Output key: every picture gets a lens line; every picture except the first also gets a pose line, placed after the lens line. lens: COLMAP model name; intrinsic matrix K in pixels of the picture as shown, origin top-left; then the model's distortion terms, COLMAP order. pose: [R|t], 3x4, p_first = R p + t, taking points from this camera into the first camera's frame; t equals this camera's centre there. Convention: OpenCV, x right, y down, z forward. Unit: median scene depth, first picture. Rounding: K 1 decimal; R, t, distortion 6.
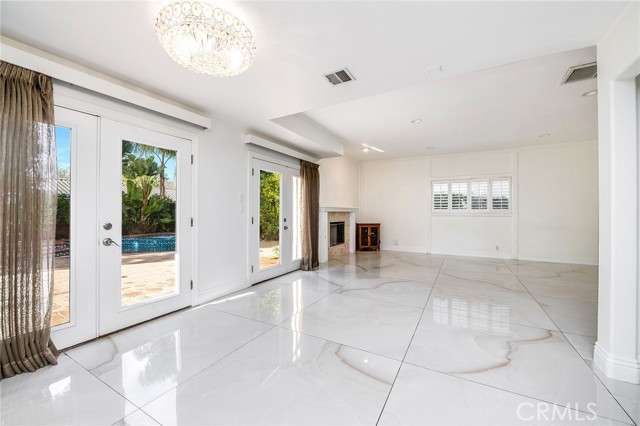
lens RADIAL K [[254.1, 0, 320.6], [0, 254.1, 208.7], [0, 0, 1]] dist [-0.003897, -0.000352]
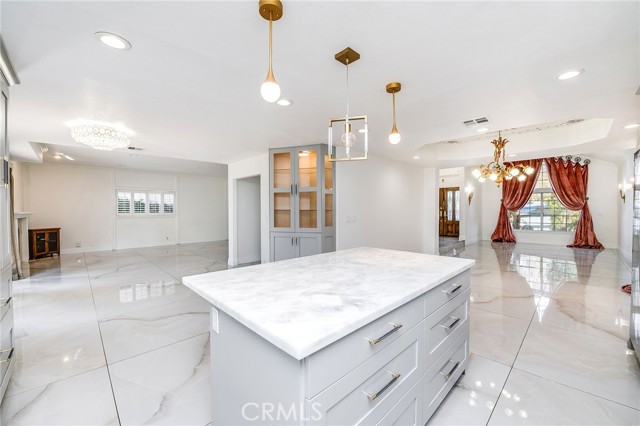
lens RADIAL K [[254.1, 0, 315.1], [0, 254.1, 213.3], [0, 0, 1]] dist [-0.003897, -0.000352]
pose [[0.293933, -0.022412, 0.955563, -0.458769], [-0.009672, 0.999604, 0.026420, -0.038608], [-0.955777, -0.017008, 0.293600, -0.273746]]
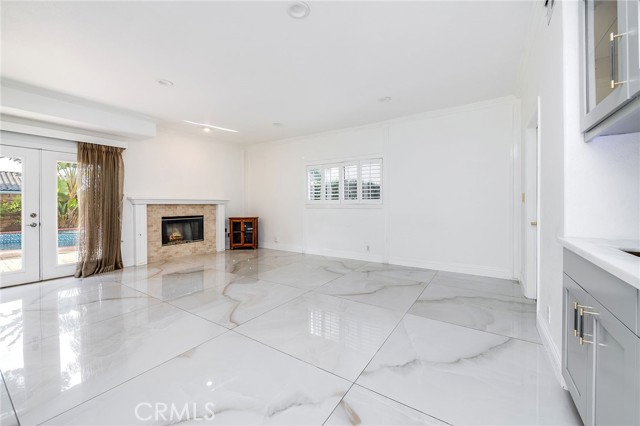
lens RADIAL K [[254.1, 0, 322.6], [0, 254.1, 203.3], [0, 0, 1]] dist [-0.003897, -0.000352]
pose [[0.996862, -0.008556, -0.078691, 0.573145], [0.009398, 0.999902, 0.010341, 0.004565], [0.078595, -0.011049, 0.996845, 0.183300]]
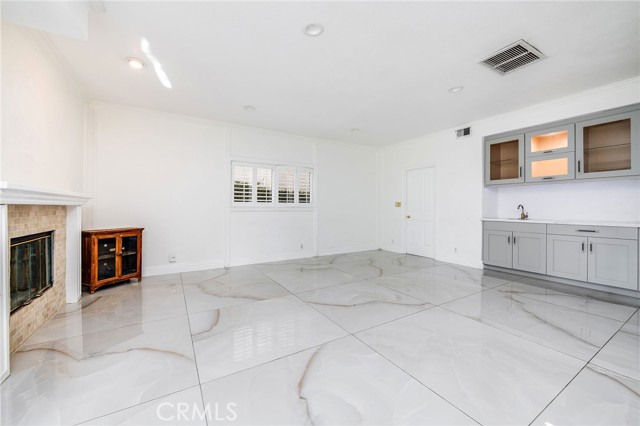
lens RADIAL K [[254.1, 0, 323.7], [0, 254.1, 204.7], [0, 0, 1]] dist [-0.003897, -0.000352]
pose [[0.489876, 0.005214, 0.871776, -0.039560], [-0.012066, 0.999927, 0.000800, 0.006247], [-0.871708, -0.010911, 0.489903, 0.463749]]
